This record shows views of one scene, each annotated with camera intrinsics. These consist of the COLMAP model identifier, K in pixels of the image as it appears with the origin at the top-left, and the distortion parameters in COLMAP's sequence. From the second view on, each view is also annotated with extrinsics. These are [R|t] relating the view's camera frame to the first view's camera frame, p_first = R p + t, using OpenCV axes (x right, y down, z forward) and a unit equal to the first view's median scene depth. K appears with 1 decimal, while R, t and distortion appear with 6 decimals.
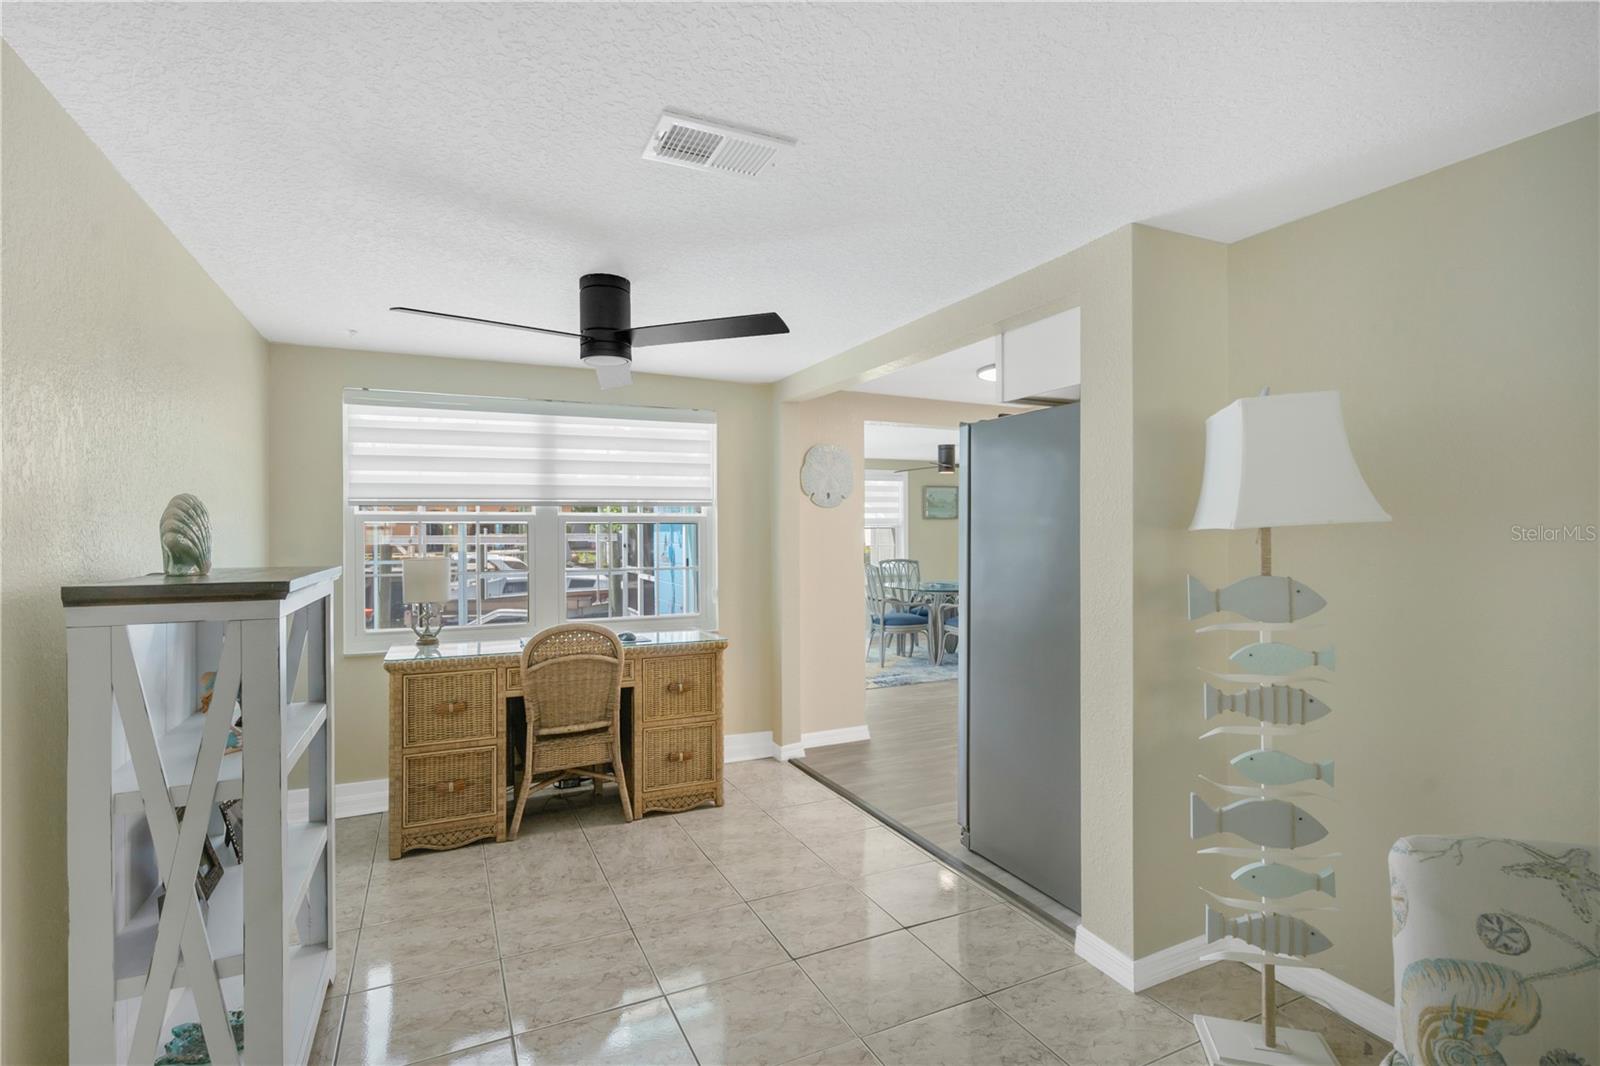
lens RADIAL K [[765.9, 0, 811.6], [0, 765.9, 529.4], [0, 0, 1]] dist [-0.006102, 0.001272]
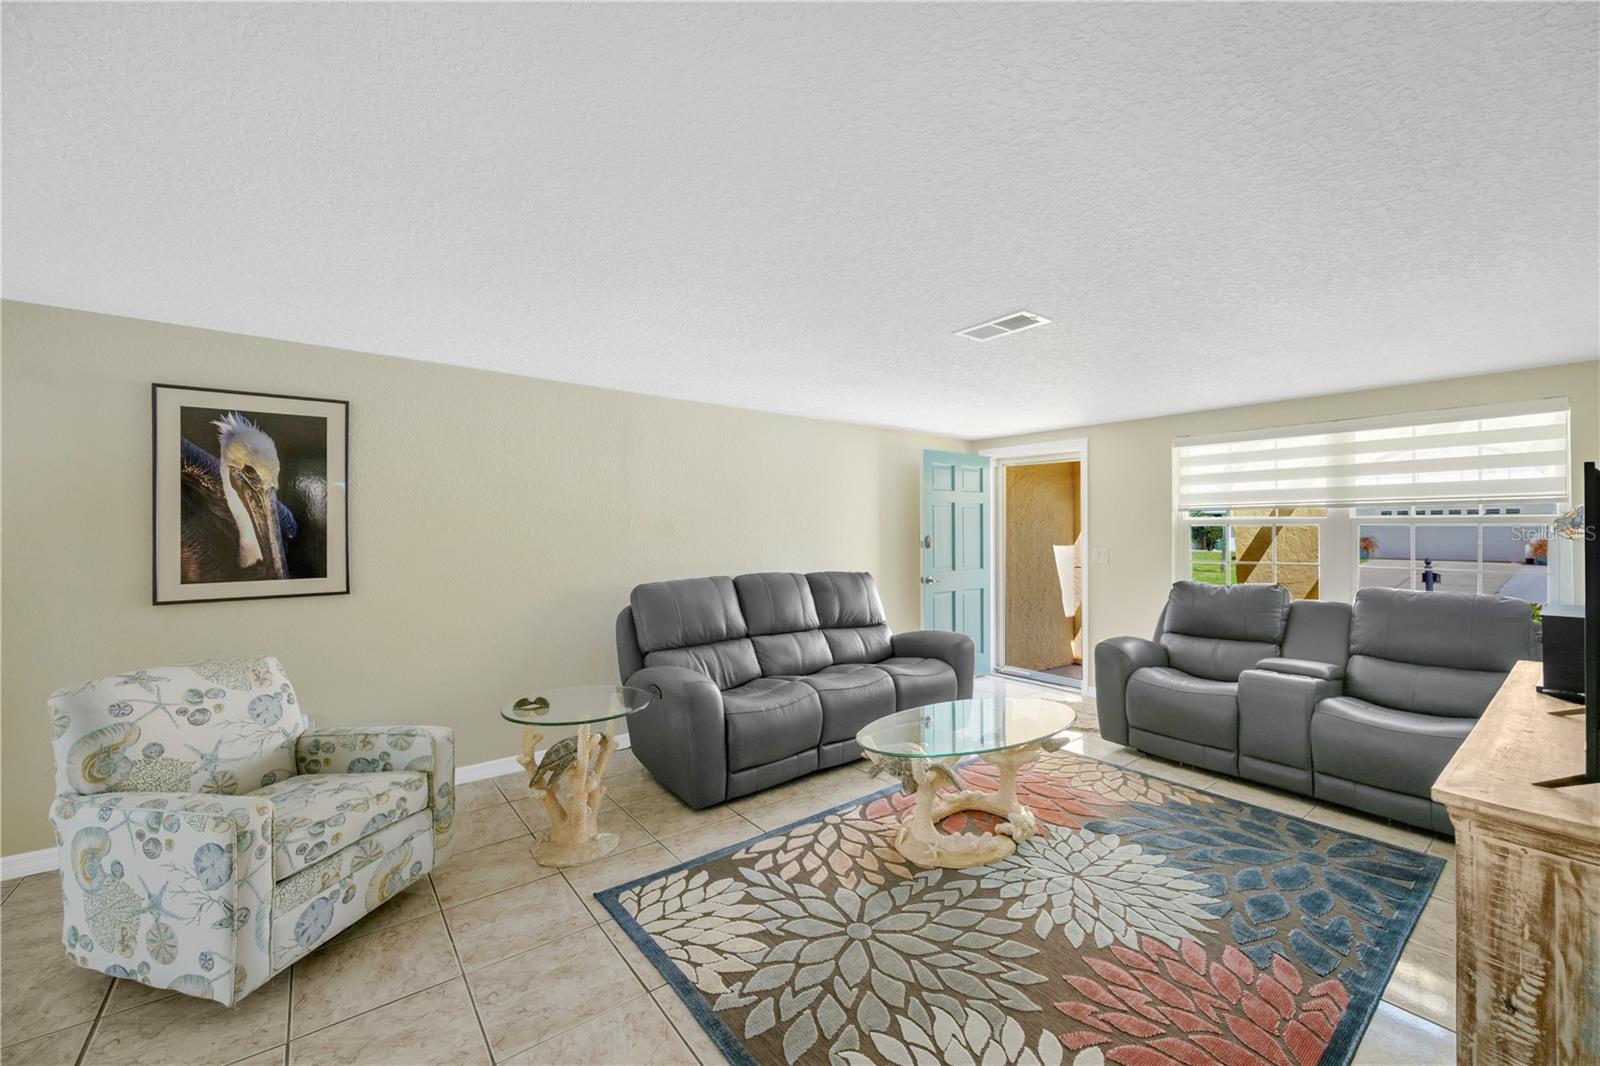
lens RADIAL K [[628.6, 0, 798.8], [0, 628.6, 522.2], [0, 0, 1]] dist [-0.002605, 0.000635]
pose [[-0.207482, 0.015537, 0.978115, -0.433346], [0.000741, 0.999876, -0.015726, 0.002144], [-0.978238, -0.002538, -0.207468, -0.187450]]
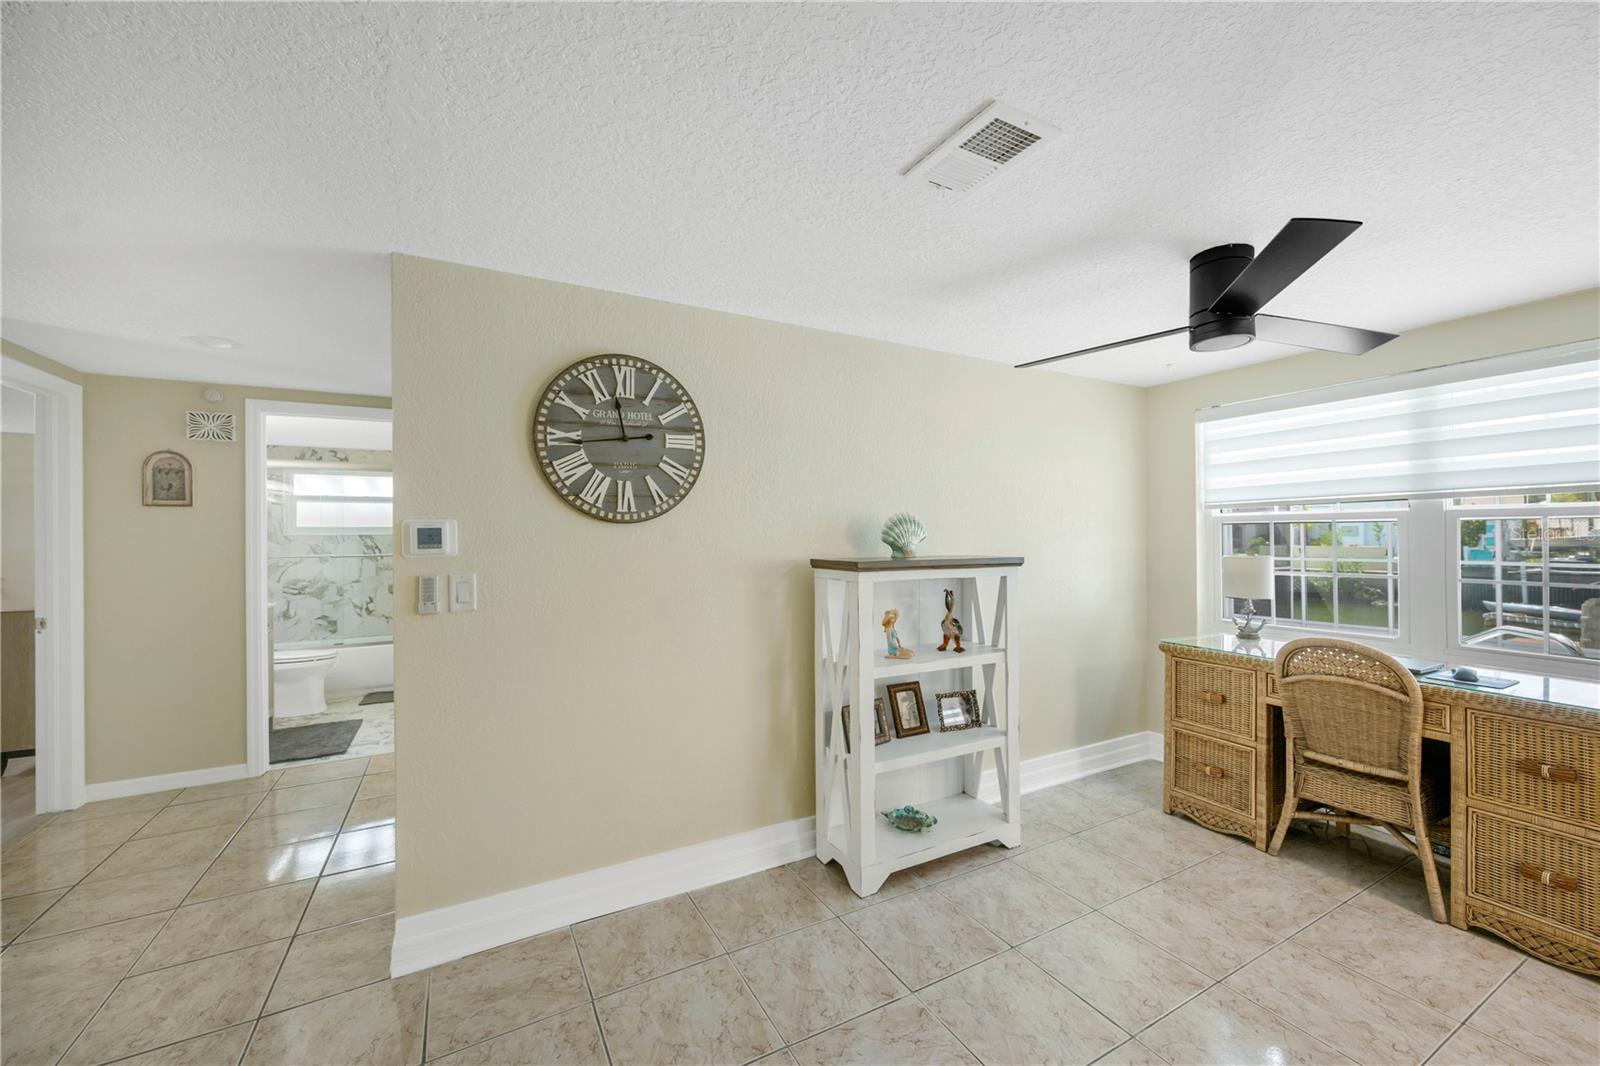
lens RADIAL K [[628.6, 0, 804.1], [0, 628.6, 532.3], [0, 0, 1]] dist [-0.002605, 0.000635]
pose [[0.046961, -0.000464, -0.998897, 0.360699], [0.008183, 0.999967, -0.000080, -0.000420], [0.998863, -0.008170, 0.046963, 0.381051]]
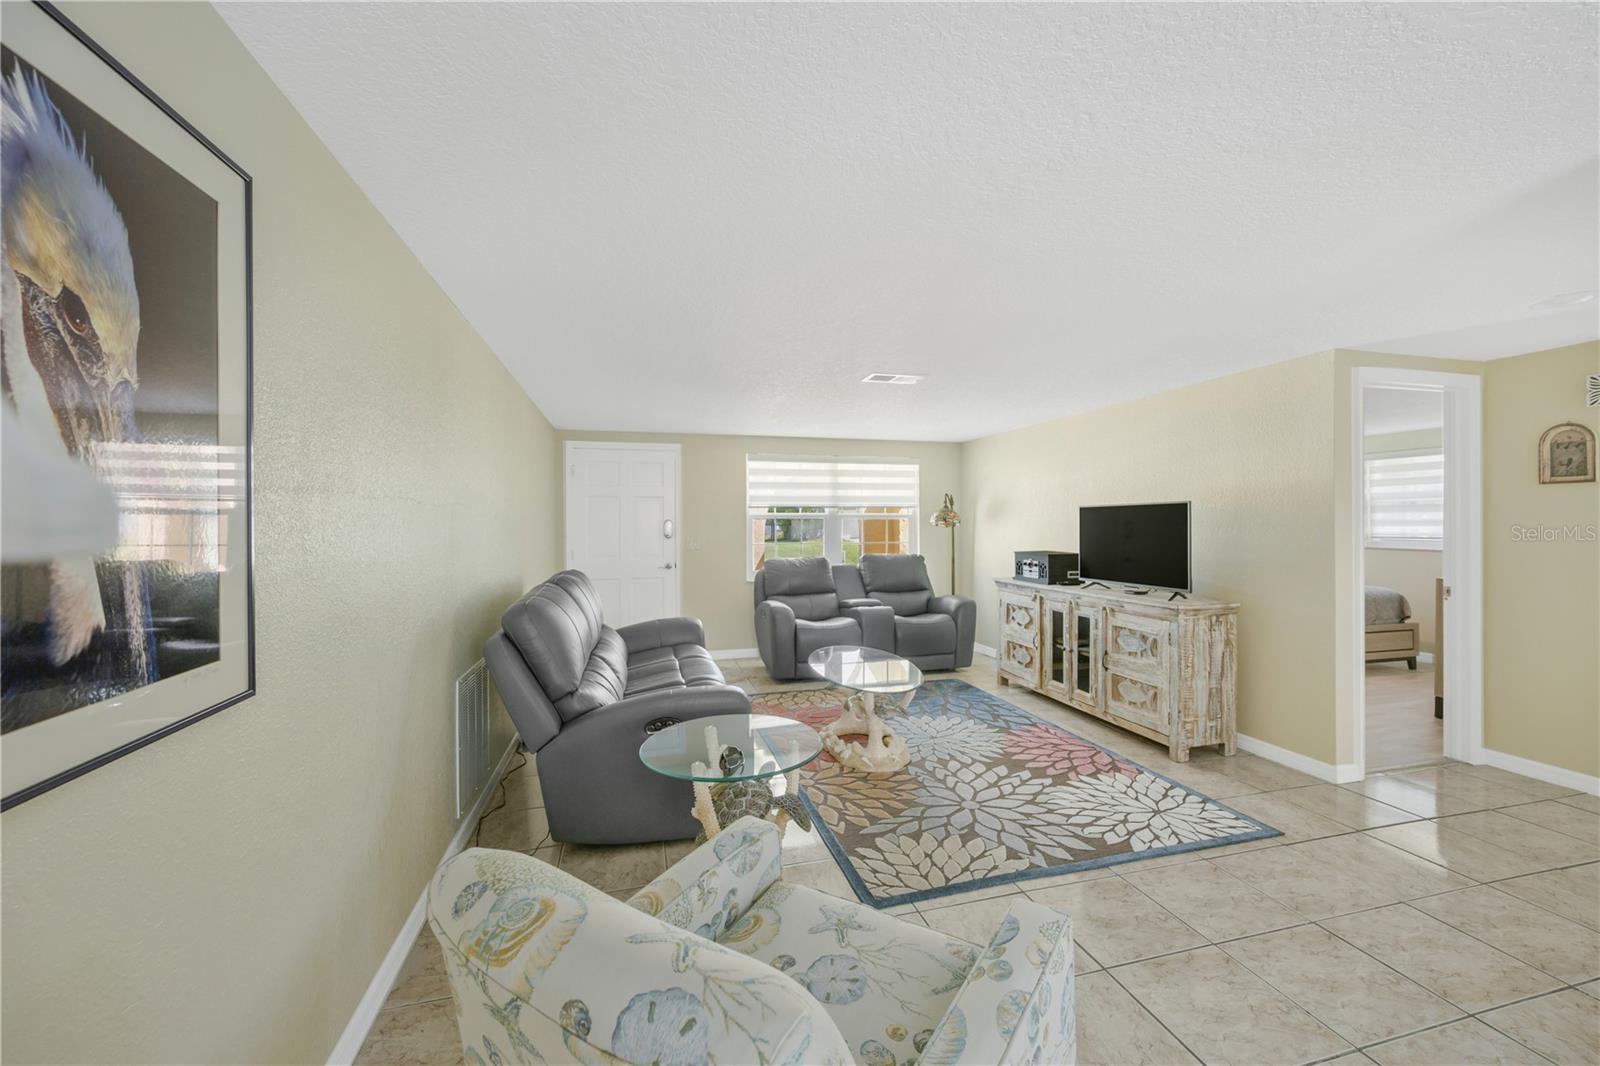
lens RADIAL K [[628.6, 0, 807.8], [0, 628.6, 523.3], [0, 0, 1]] dist [-0.002605, 0.000635]
pose [[-0.981916, 0.006630, 0.189200, 0.241313], [0.007177, 0.999972, 0.002204, -0.000367], [-0.189180, 0.003522, -0.981936, 0.546720]]
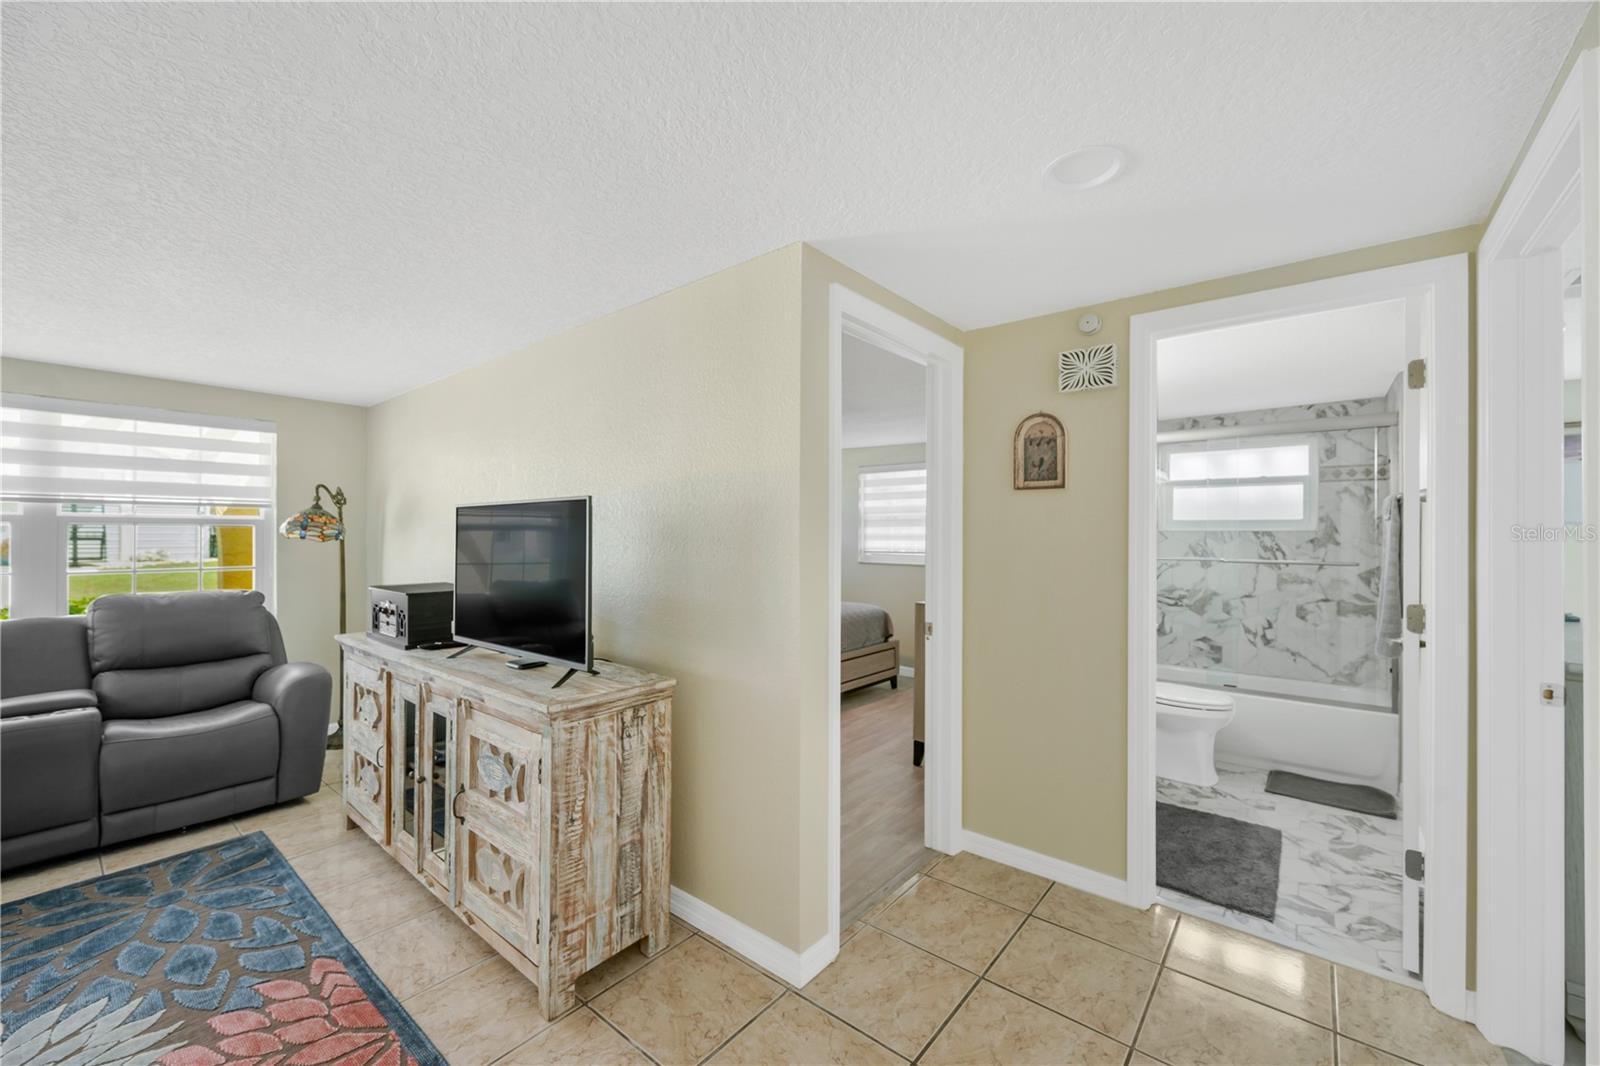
lens RADIAL K [[628.6, 0, 805.4], [0, 628.6, 532.2], [0, 0, 1]] dist [-0.002605, 0.000635]
pose [[-0.906174, -0.001710, -0.422901, -0.139786], [-0.001688, 0.999998, -0.000426, 0.001156], [0.422901, 0.000327, -0.906176, -0.044642]]
